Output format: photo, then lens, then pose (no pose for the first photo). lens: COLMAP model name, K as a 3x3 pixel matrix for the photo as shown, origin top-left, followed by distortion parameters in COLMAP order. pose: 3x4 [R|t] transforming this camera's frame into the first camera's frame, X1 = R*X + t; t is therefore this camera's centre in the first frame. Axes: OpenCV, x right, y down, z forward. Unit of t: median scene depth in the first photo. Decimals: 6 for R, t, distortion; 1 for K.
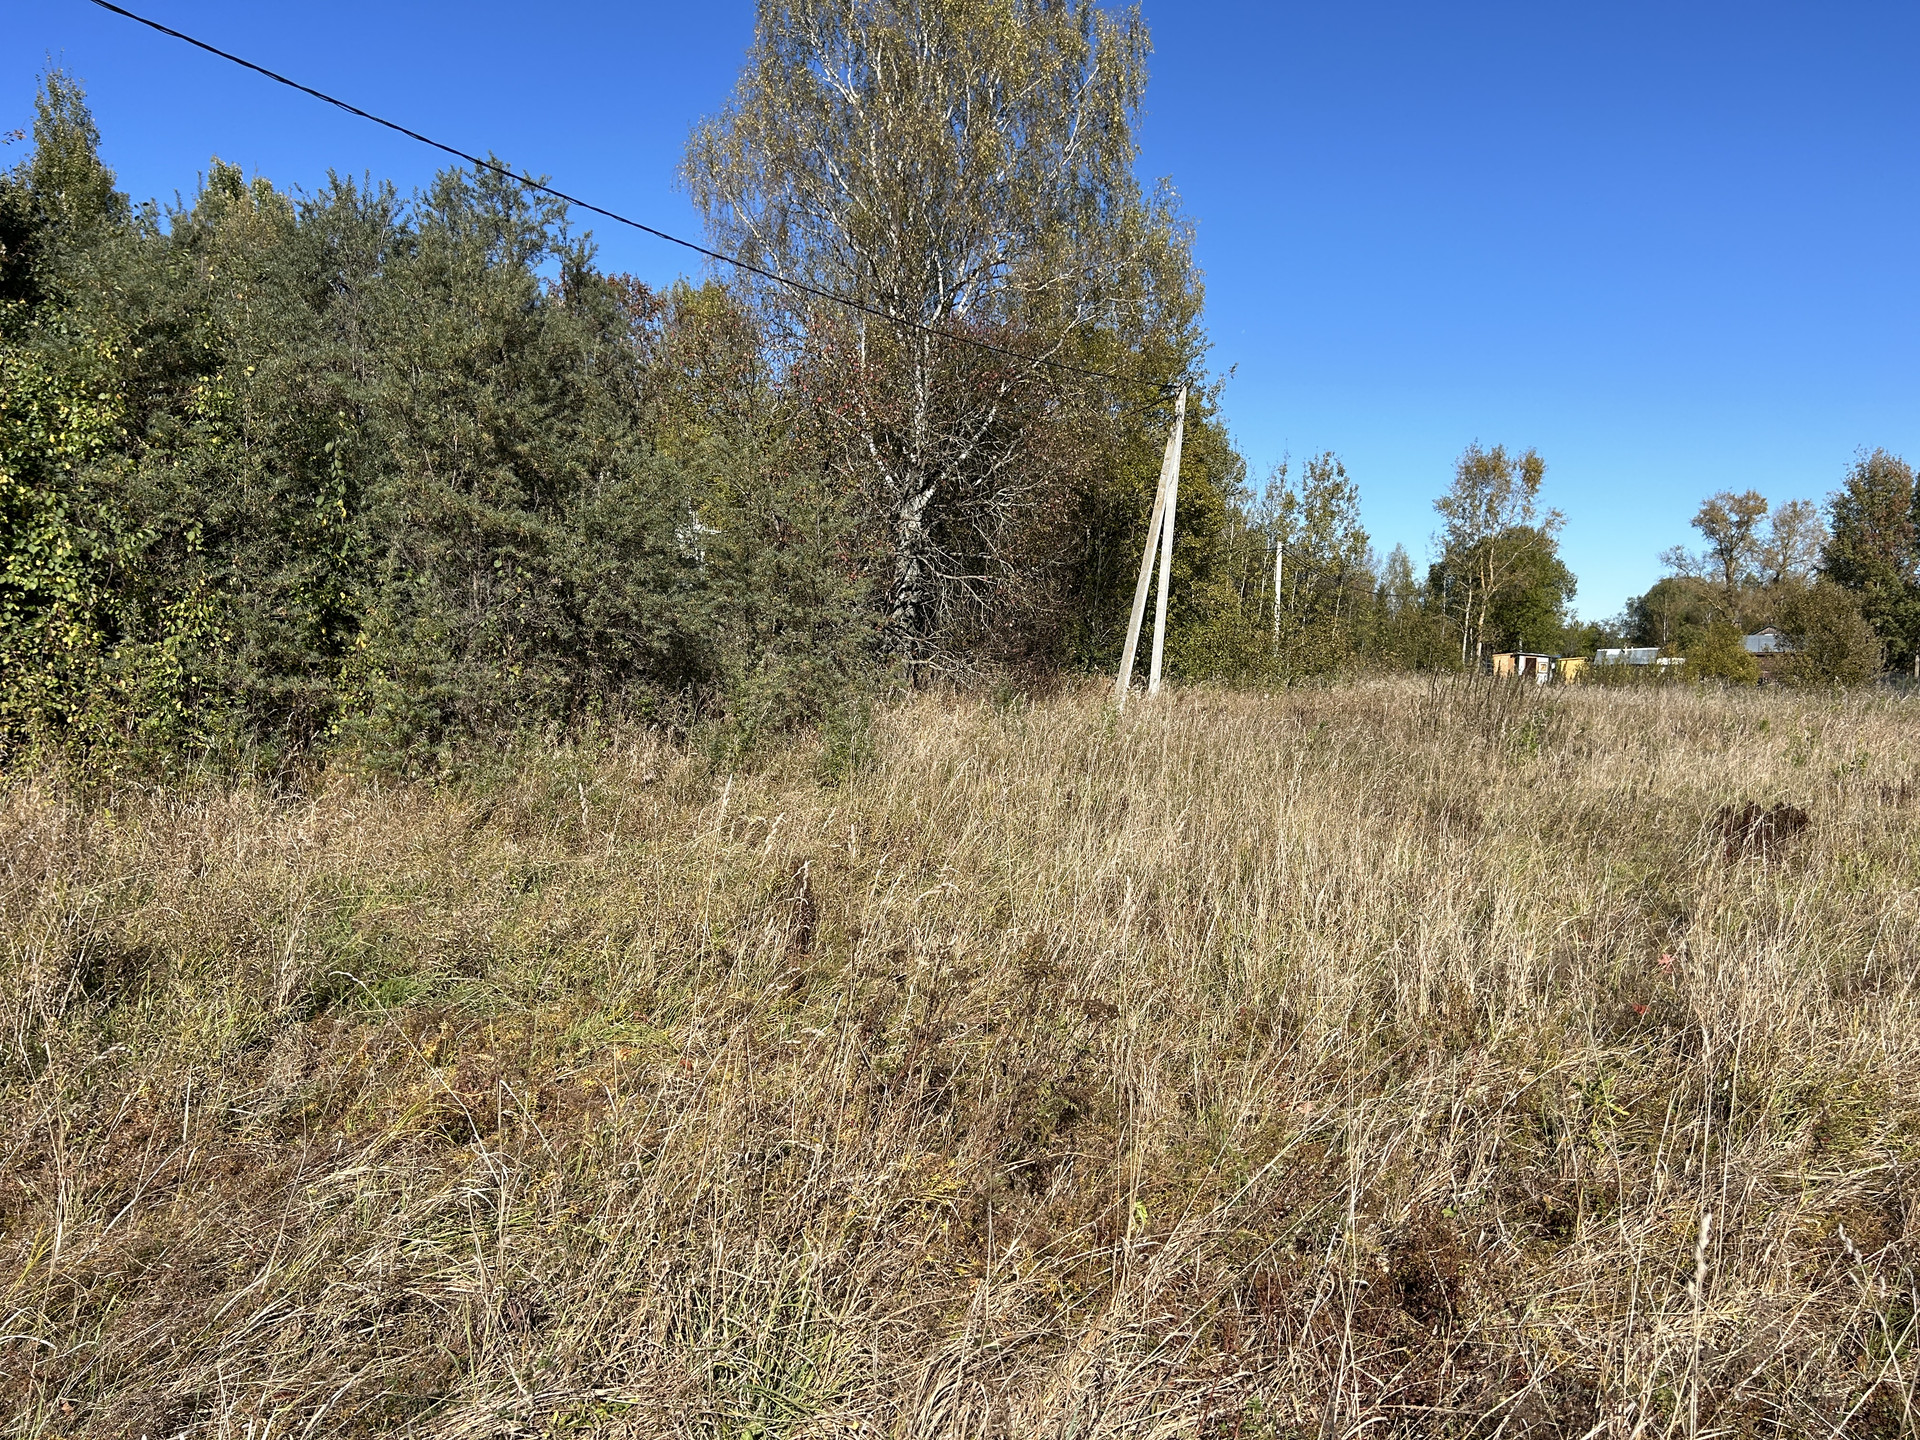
lens RADIAL K [[1430.5, 0, 964.6], [0, 1430.5, 737.8], [0, 0, 1]] dist [0.069145, -0.082024]
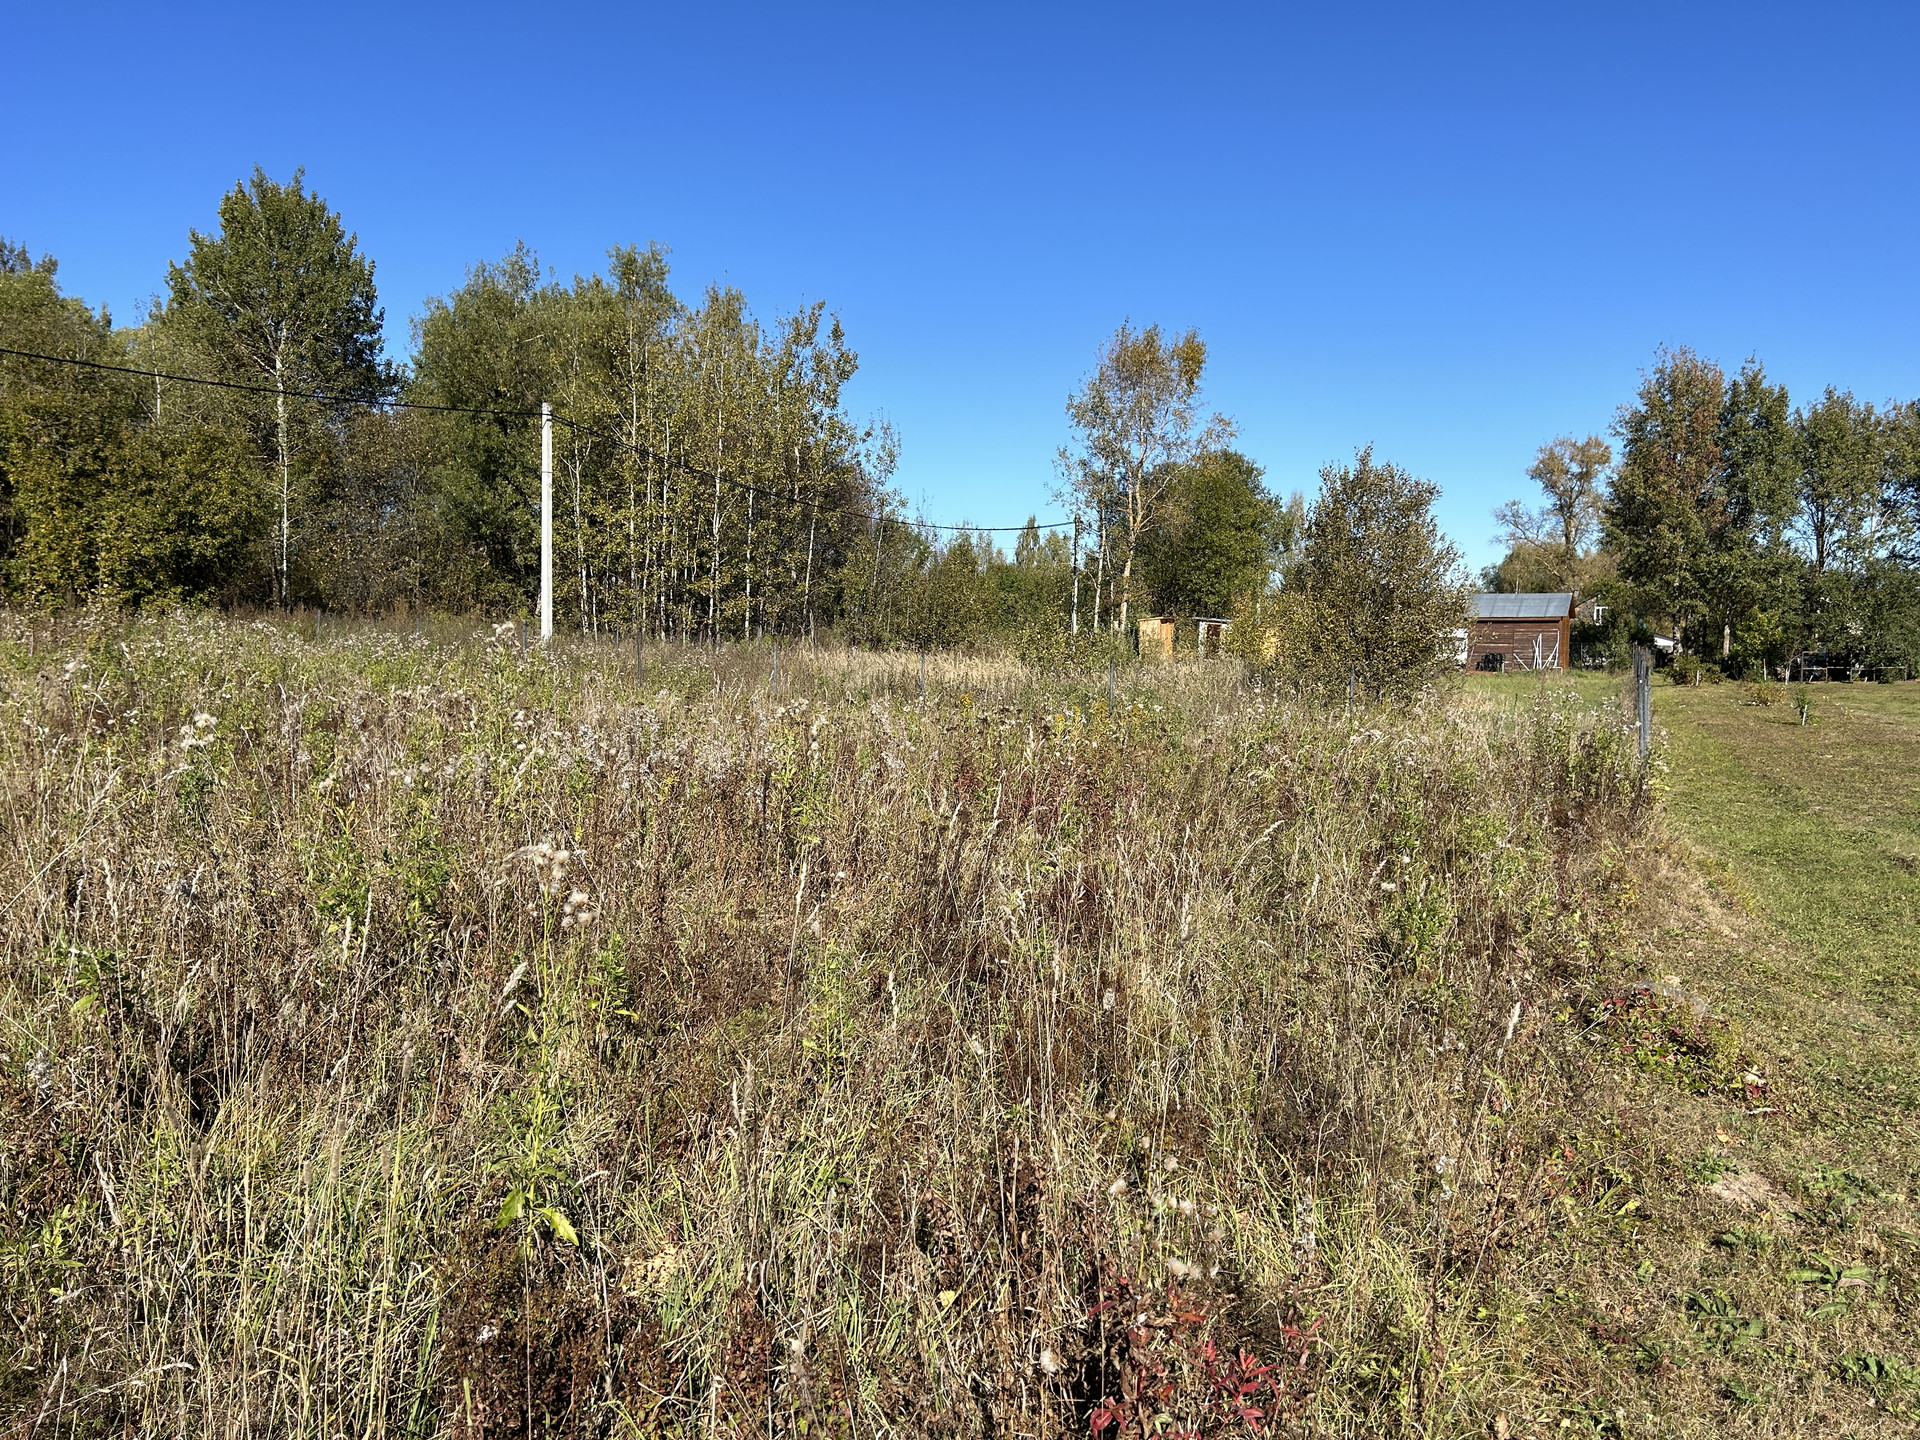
lens RADIAL K [[1430.5, 0, 972.9], [0, 1430.5, 722.0], [0, 0, 1]] dist [0.069145, -0.082024]
pose [[0.998945, 0.006509, 0.045453, 0.998698], [-0.006930, 0.999934, 0.009120, -0.047539], [-0.045391, -0.009425, 0.998925, 1.155402]]
